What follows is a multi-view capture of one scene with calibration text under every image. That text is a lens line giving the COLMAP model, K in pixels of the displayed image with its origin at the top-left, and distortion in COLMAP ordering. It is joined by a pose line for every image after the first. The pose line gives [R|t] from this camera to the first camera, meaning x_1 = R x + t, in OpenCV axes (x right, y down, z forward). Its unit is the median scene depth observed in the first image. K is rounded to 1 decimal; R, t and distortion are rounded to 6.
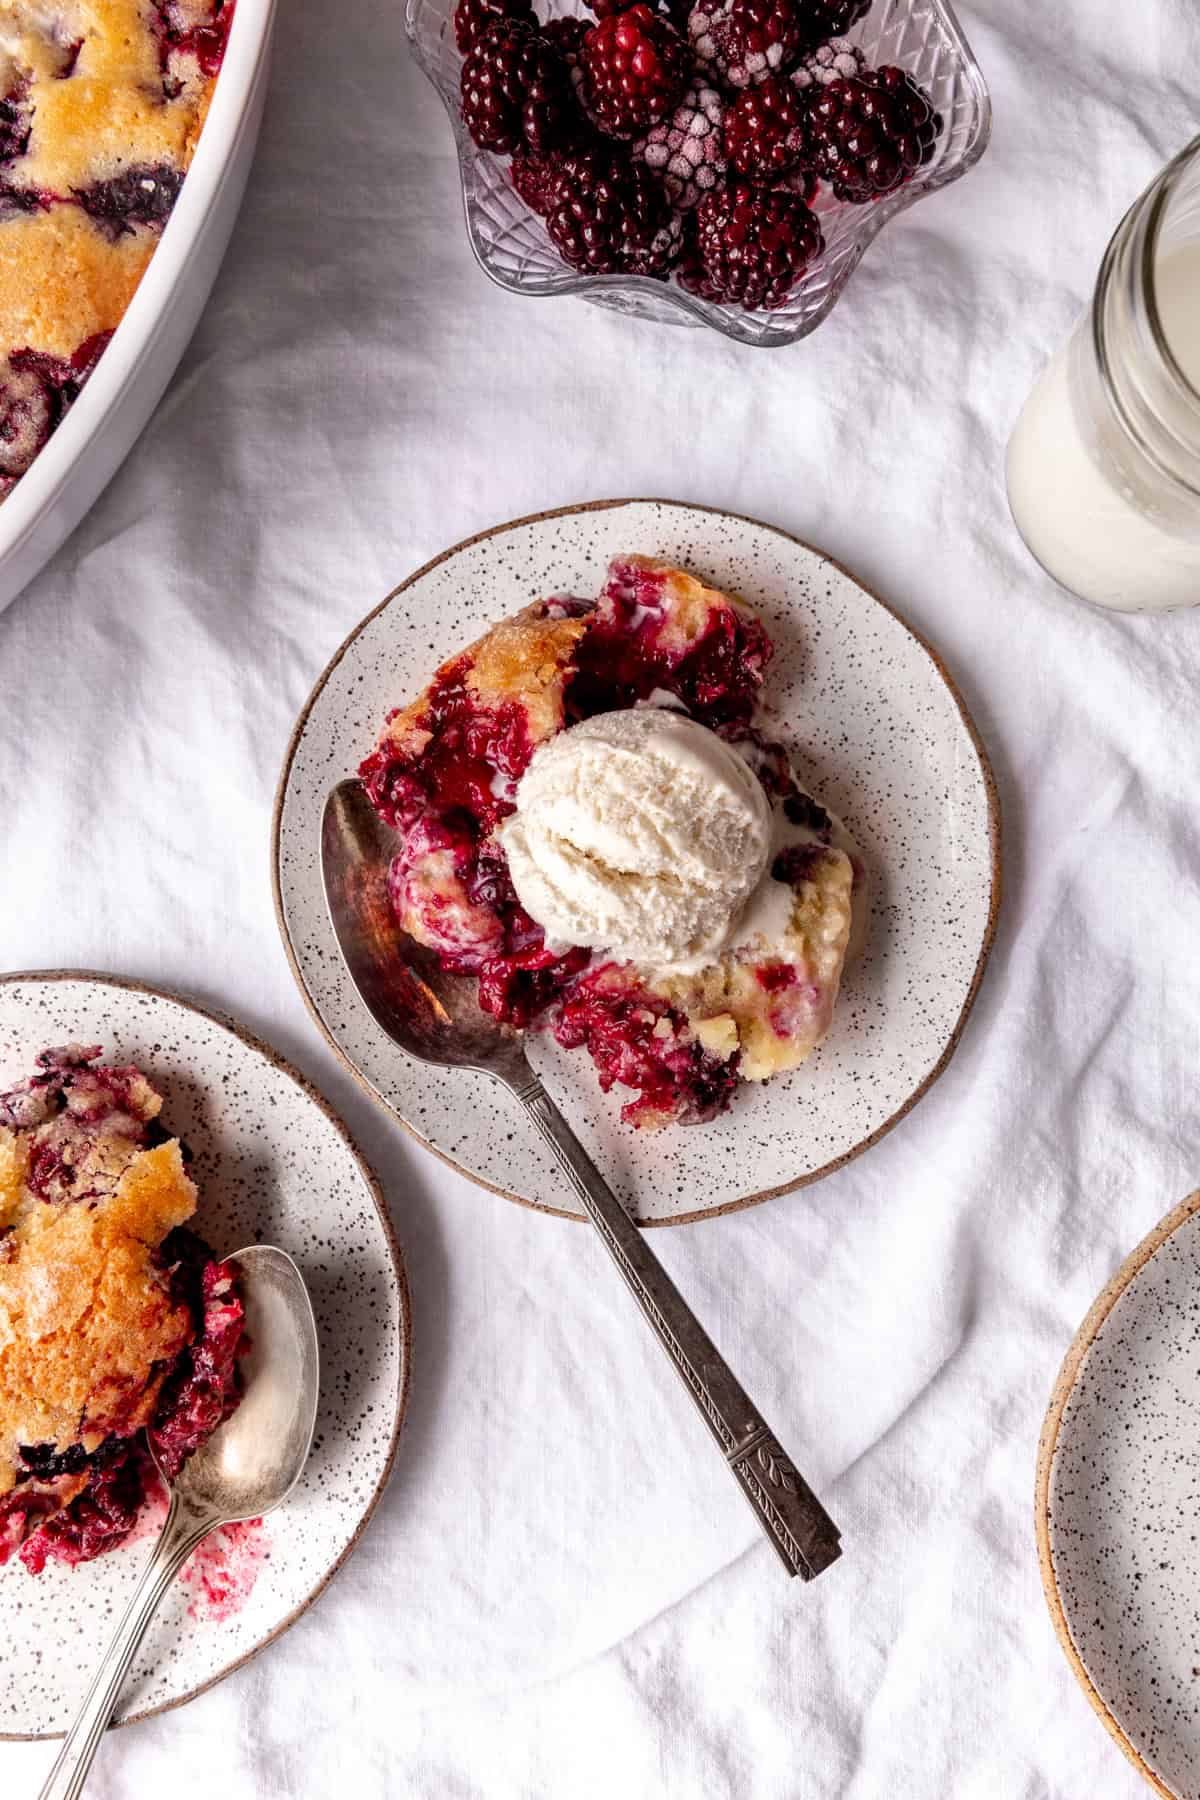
lens RADIAL K [[1502.7, 0, 600.0], [0, 1502.7, 900.0], [0, 0, 1]] dist [-0.011746, -0.001965]
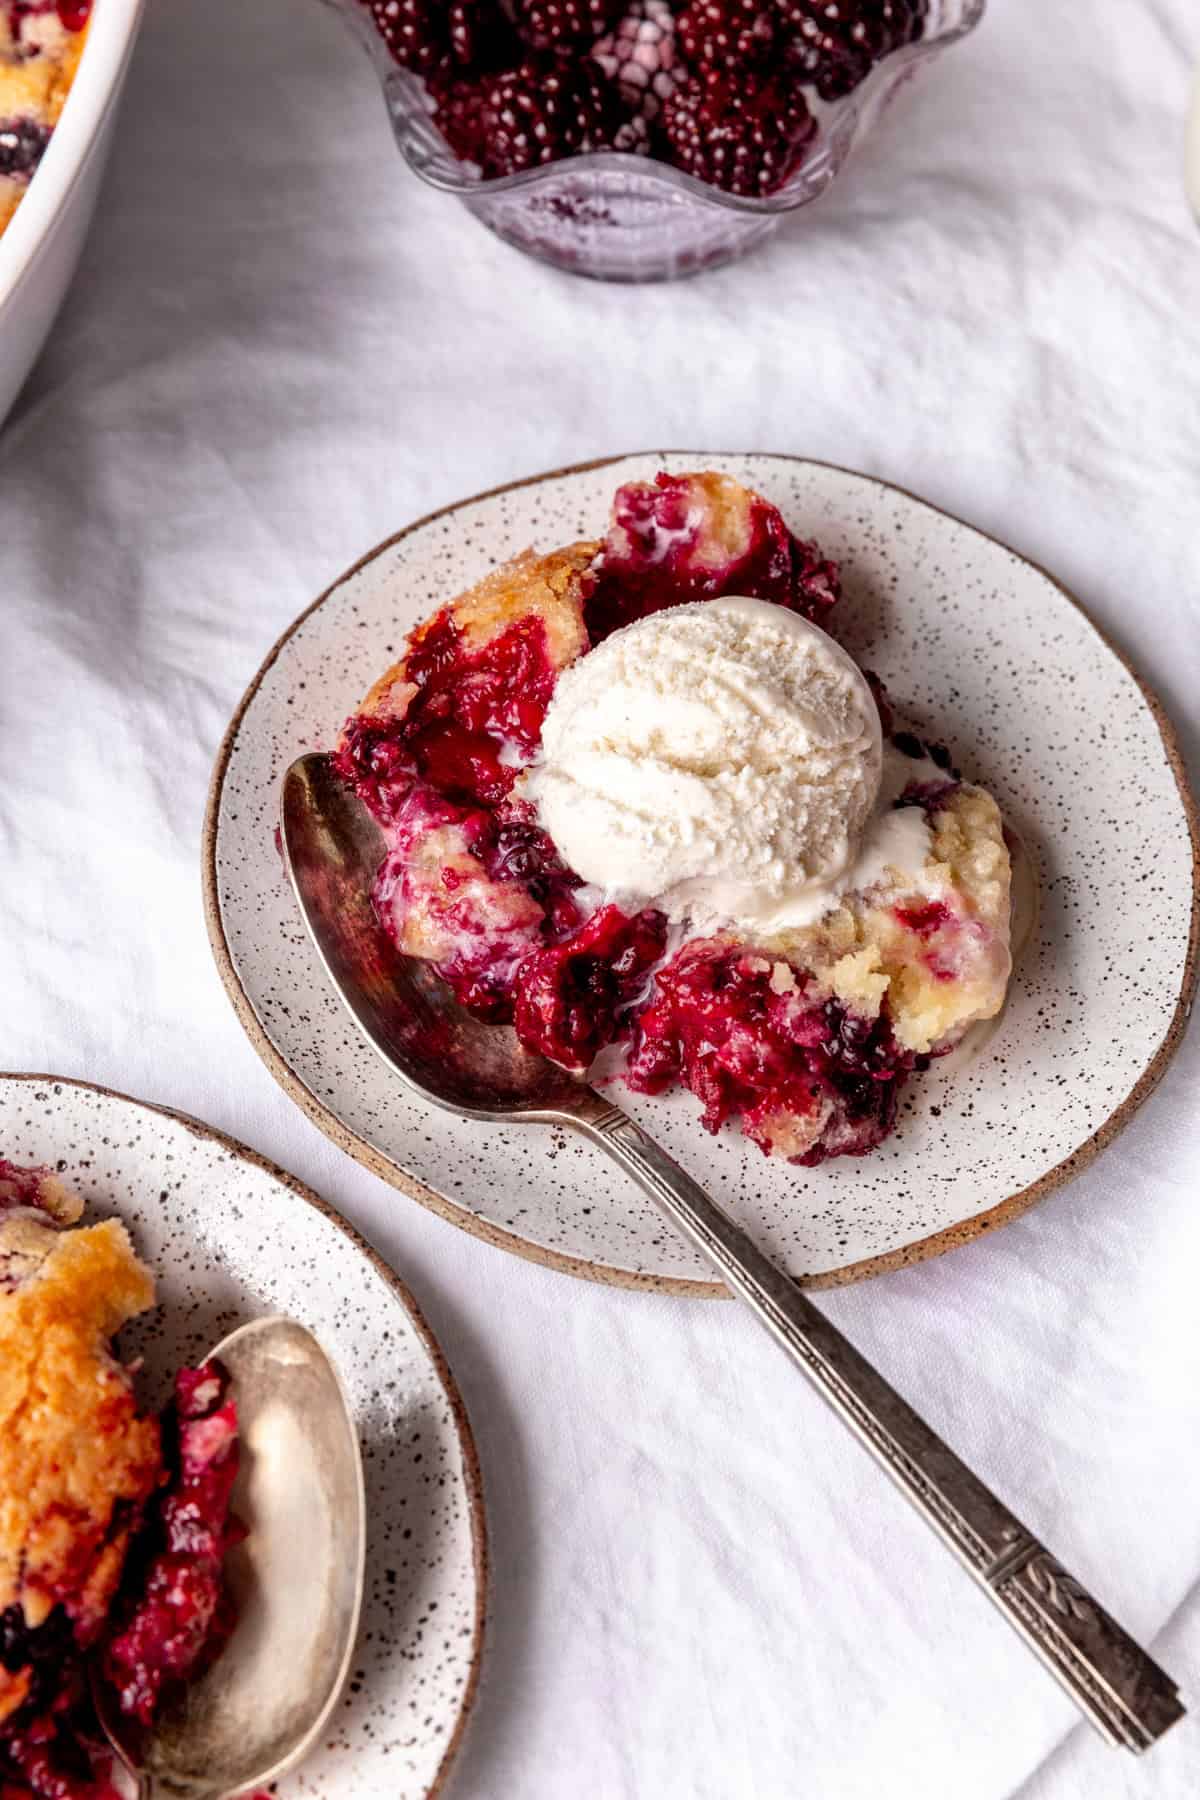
lens RADIAL K [[2984.4, 0, 600.0], [0, 2984.4, 900.0], [0, 0, 1]] dist [-0.020639, -0.003354]
pose [[0.990296, -0.115225, 0.077697, -0.146834], [0.137586, 0.891670, -0.431271, 0.634313], [-0.019587, 0.437776, 0.898871, -0.299769]]
